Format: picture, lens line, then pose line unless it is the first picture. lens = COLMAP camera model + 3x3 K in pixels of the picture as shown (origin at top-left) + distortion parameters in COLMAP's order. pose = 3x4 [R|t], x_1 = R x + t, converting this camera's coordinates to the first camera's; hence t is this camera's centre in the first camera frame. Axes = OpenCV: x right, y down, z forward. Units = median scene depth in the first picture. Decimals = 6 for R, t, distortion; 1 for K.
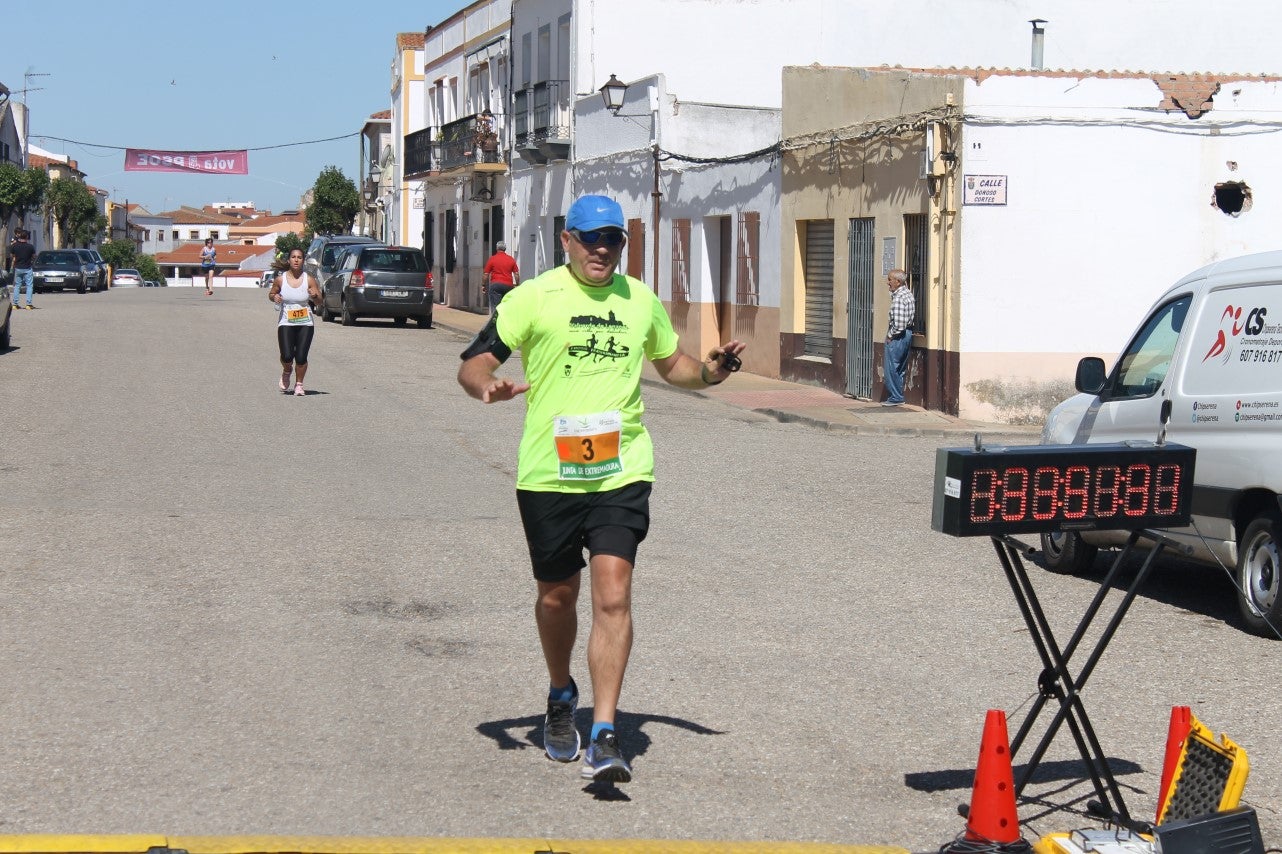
lens RADIAL K [[3502.3, 0, 696.2], [0, 3502.3, 426.2], [0, 0, 1]] dist [0.093169, 0.446610]
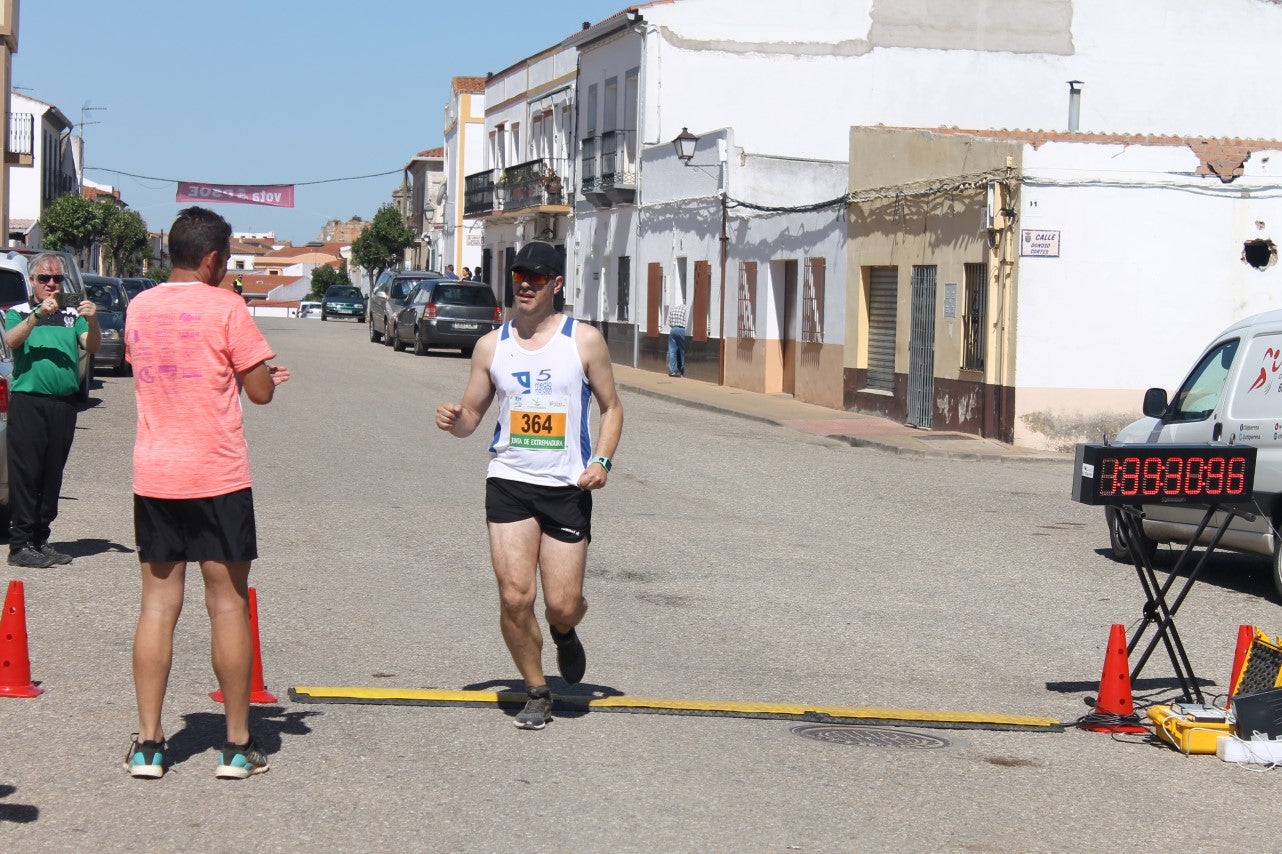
lens RADIAL K [[3804.5, 0, 641.0], [0, 3804.5, 427.0], [0, 0, 1]] dist [0.120575, 0.391391]
pose [[0.999864, 0.016393, -0.001703, -0.042186], [-0.016413, 0.999791, -0.012180, 0.008504], [0.001503, 0.012206, 0.999924, -0.220099]]
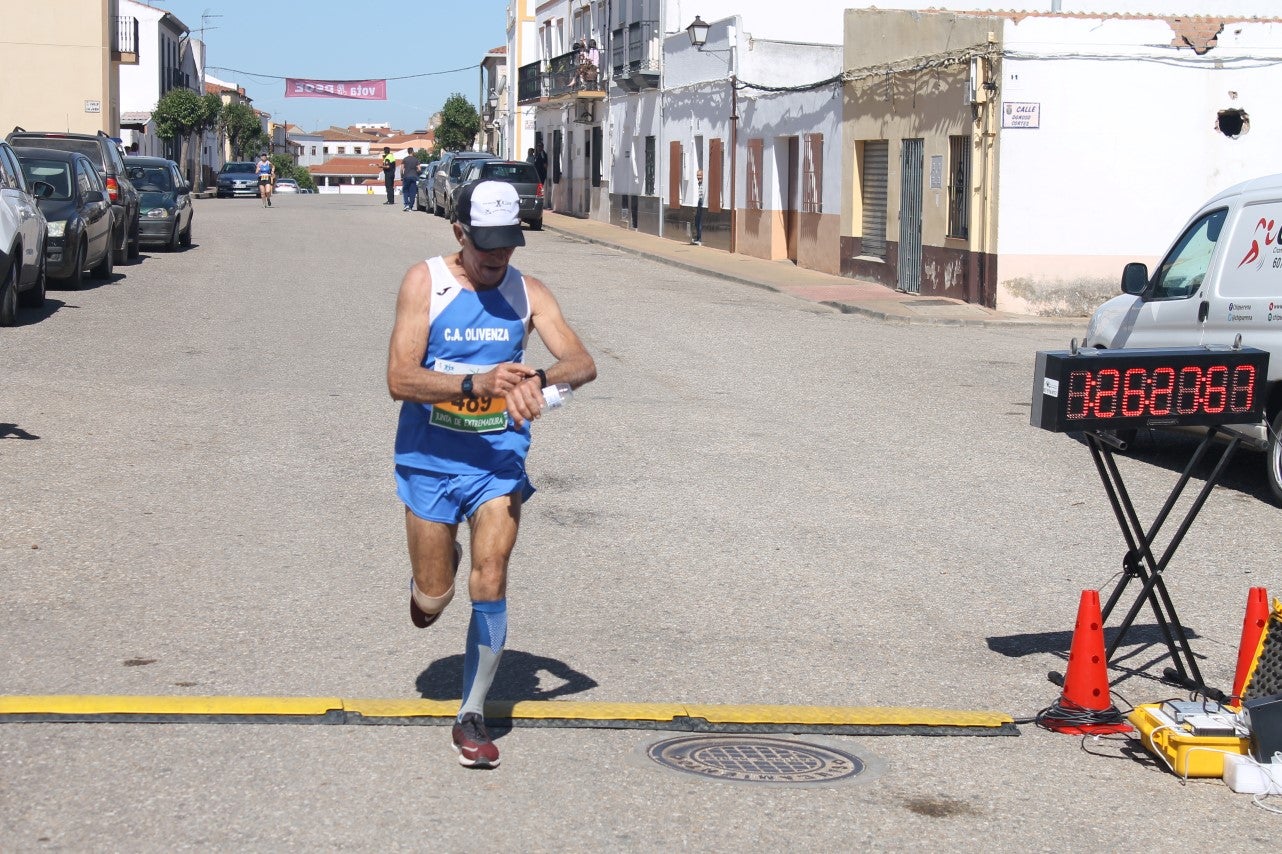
lens RADIAL K [[2860.0, 0, 668.7], [0, 2860.0, 432.9], [0, 0, 1]] dist [0.037573, 0.268743]
pose [[0.999634, 0.006538, -0.026244, -0.009080], [-0.005385, 0.999027, 0.043781, -0.002725], [0.026504, -0.043624, 0.998696, 0.038862]]
